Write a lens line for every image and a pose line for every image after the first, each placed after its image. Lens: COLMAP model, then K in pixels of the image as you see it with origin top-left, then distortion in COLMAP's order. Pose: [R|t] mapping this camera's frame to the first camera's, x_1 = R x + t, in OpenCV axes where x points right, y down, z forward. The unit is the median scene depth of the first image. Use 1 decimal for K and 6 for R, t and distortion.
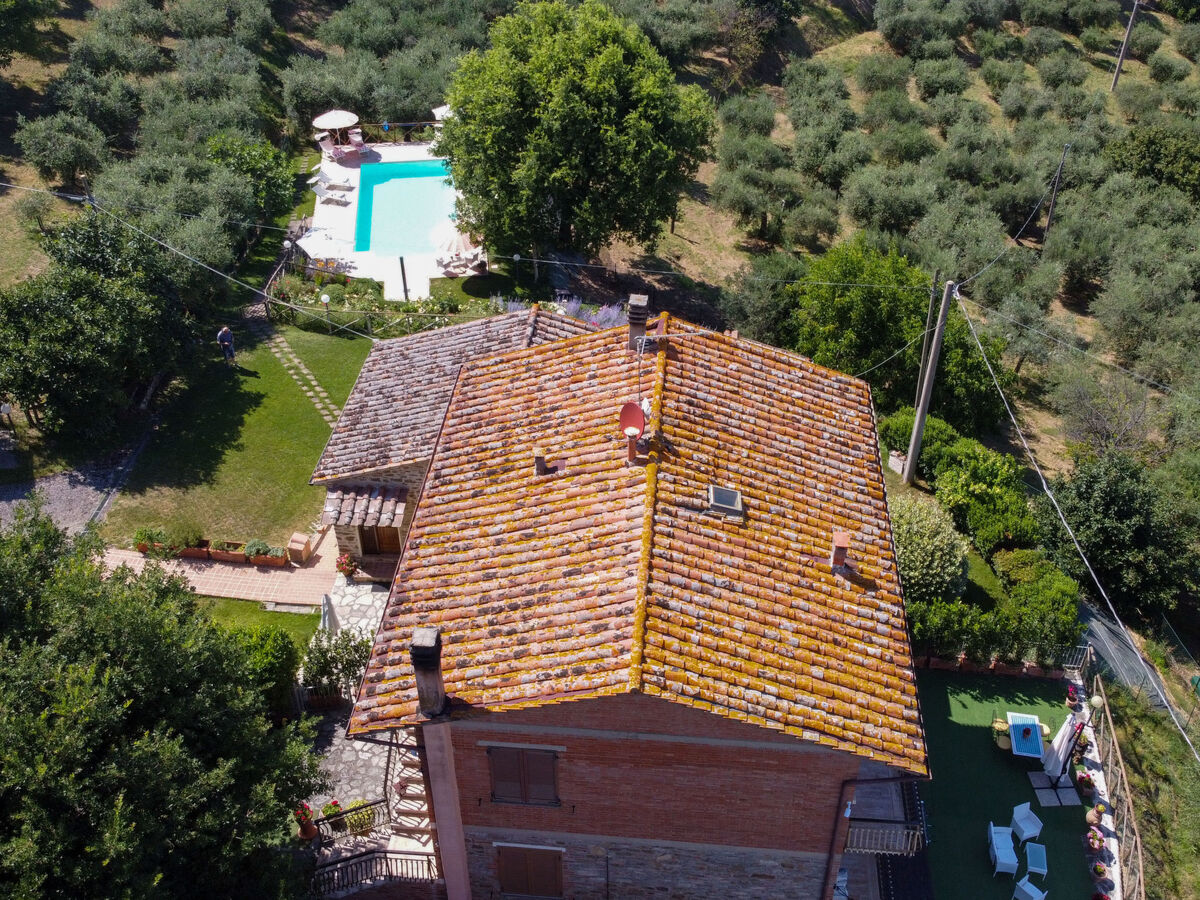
lens RADIAL K [[1205.7, 0, 600.7], [0, 1205.7, 451.7], [0, 0, 1]] dist [0.003084, 0.000000]
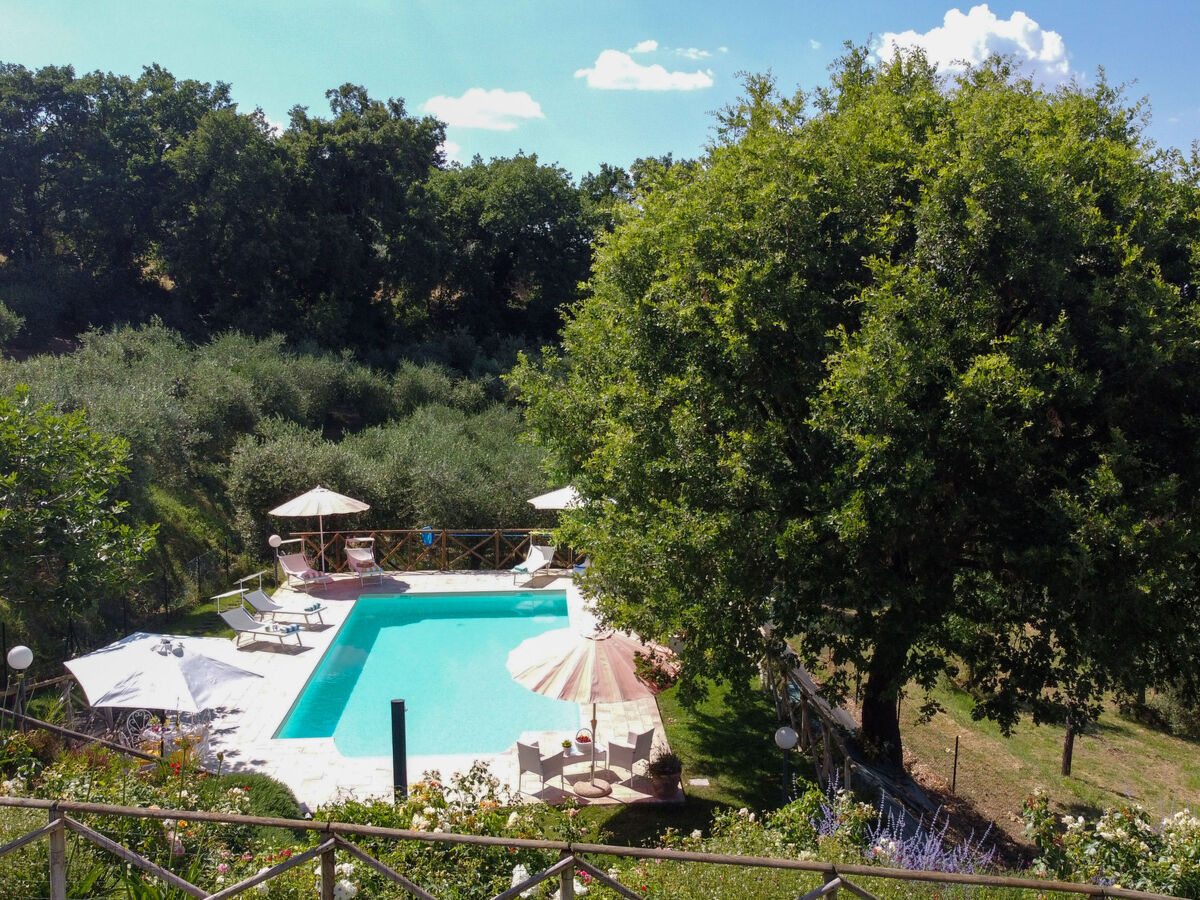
lens RADIAL K [[1205.7, 0, 604.1], [0, 1205.7, 449.4], [0, 0, 1]] dist [0.003084, 0.000000]
pose [[0.997961, 0.009987, -0.063048, -0.094776], [-0.042202, 0.844261, -0.534268, -0.059194], [0.047894, 0.535839, 0.842961, 0.693983]]
